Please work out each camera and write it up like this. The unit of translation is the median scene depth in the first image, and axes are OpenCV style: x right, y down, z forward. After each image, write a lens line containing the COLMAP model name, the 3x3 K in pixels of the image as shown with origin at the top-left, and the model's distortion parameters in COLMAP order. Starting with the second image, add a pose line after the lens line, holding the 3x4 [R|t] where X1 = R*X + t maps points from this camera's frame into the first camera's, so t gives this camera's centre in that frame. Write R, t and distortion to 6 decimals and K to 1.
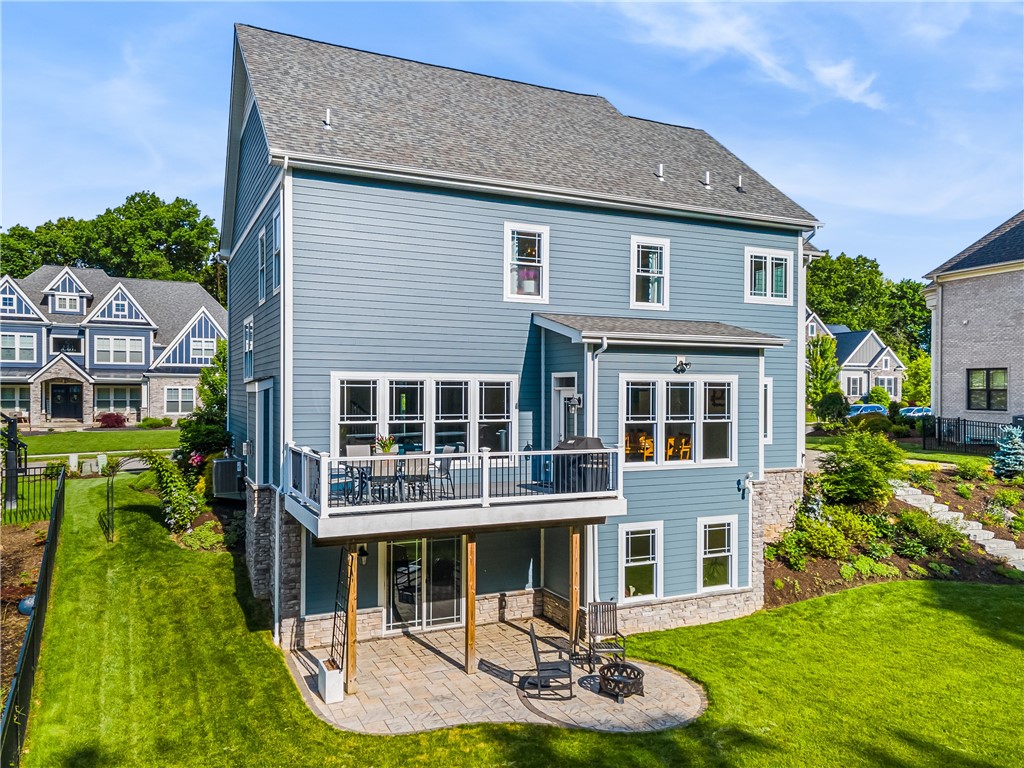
lens RADIAL K [[755.6, 0, 511.4], [0, 755.6, 397.4], [0, 0, 1]] dist [0.032562, 0.002908]
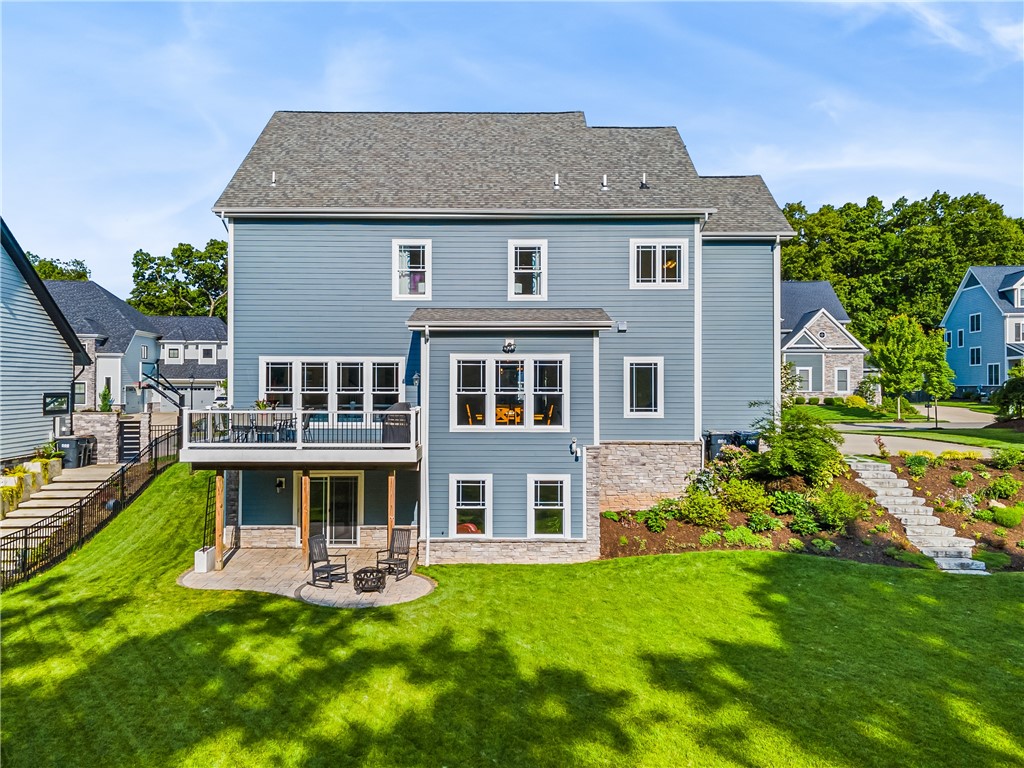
lens RADIAL K [[760.2, 0, 509.9], [0, 760.2, 383.4], [0, 0, 1]] dist [0.080115, -0.198763]
pose [[0.904456, -0.004886, -0.426538, 0.722858], [-0.001219, 0.999901, -0.014038, 0.032767], [0.426564, 0.013216, 0.904361, -0.093302]]
